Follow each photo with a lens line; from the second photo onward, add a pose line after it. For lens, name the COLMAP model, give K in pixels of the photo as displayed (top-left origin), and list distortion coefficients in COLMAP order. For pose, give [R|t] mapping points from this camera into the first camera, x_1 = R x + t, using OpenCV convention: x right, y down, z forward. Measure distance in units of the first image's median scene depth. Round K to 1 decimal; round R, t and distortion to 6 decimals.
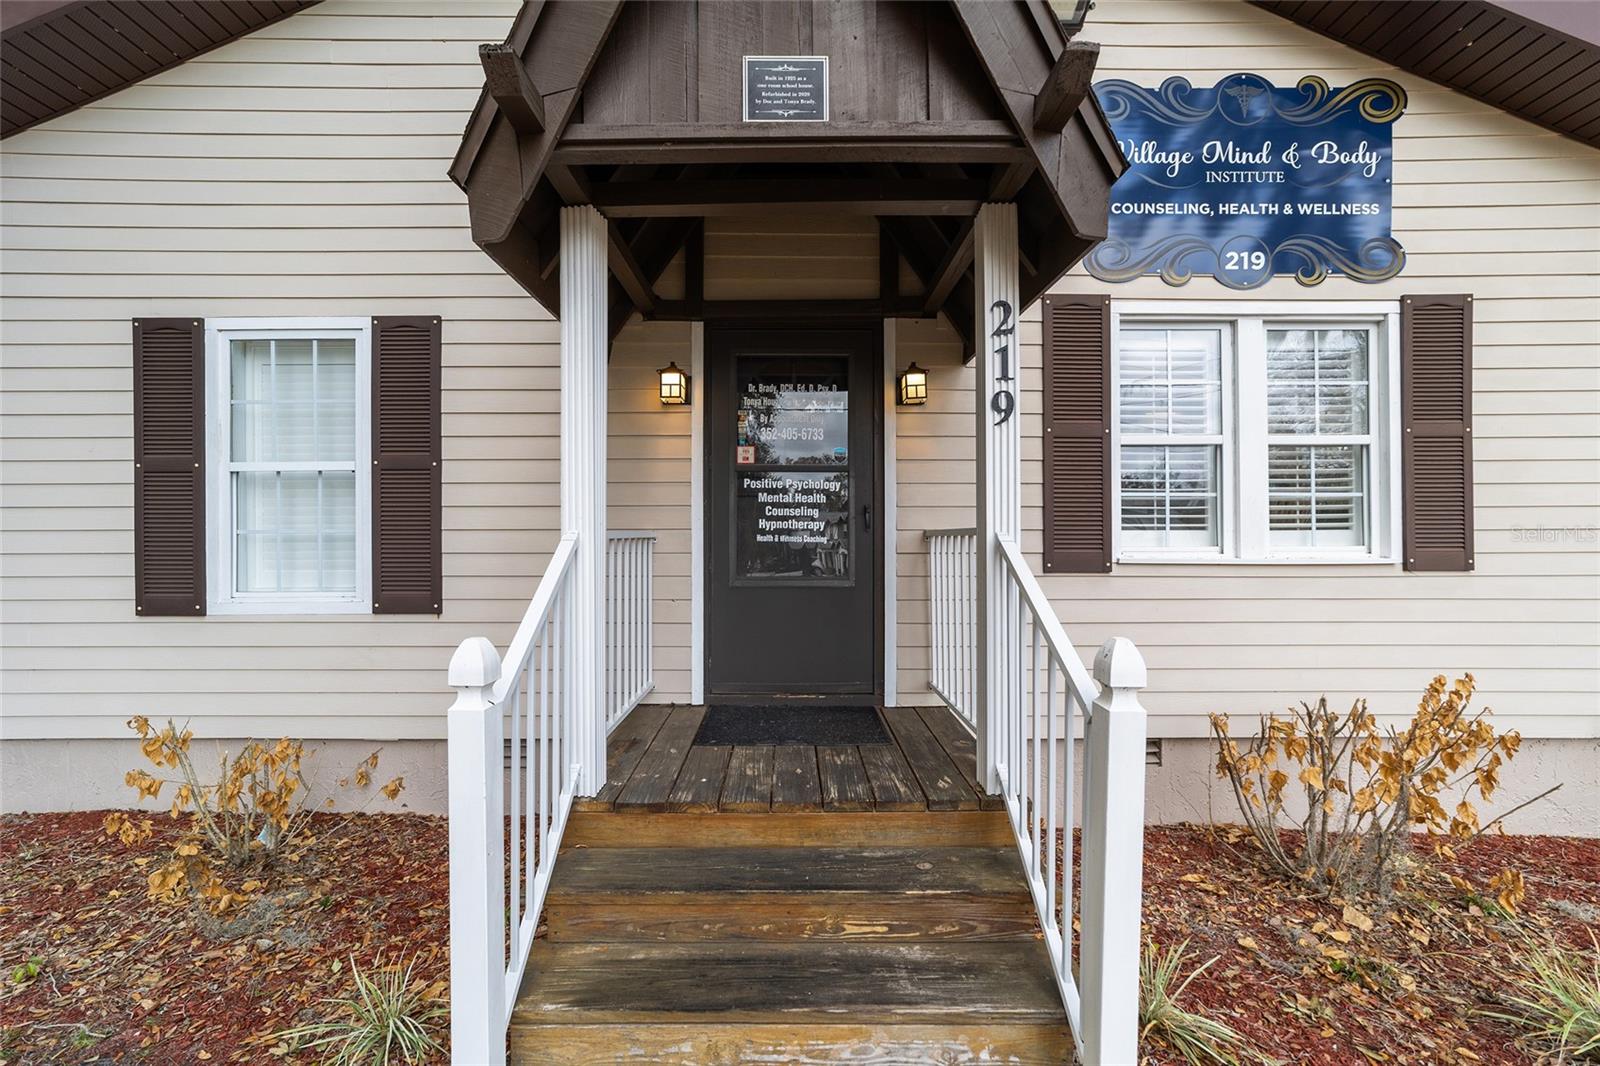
lens RADIAL K [[612.2, 0, 796.8], [0, 612.2, 534.7], [0, 0, 1]] dist [-0.009659, 0.005944]
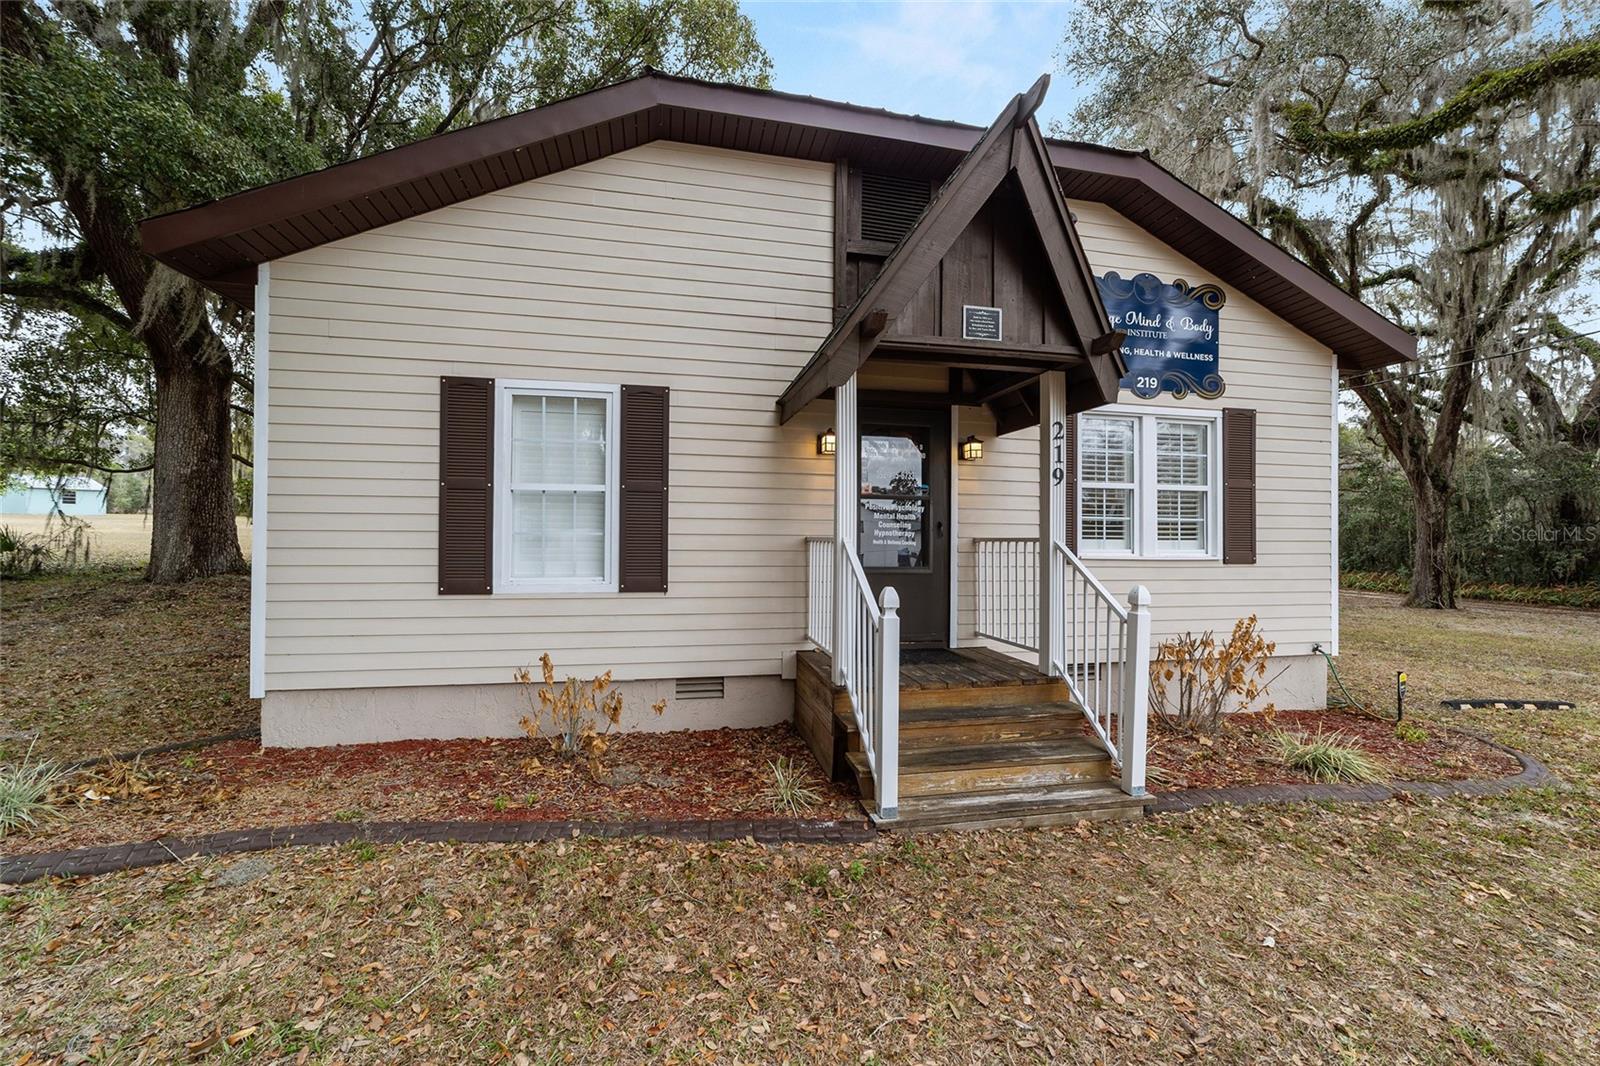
lens RADIAL K [[612.2, 0, 801.5], [0, 612.2, 534.0], [0, 0, 1]] dist [-0.009659, 0.005944]
pose [[0.979388, 0.012176, 0.201622, -0.562443], [-0.011246, 0.999920, -0.005759, -0.003105], [-0.201676, 0.003373, 0.979446, -0.487536]]
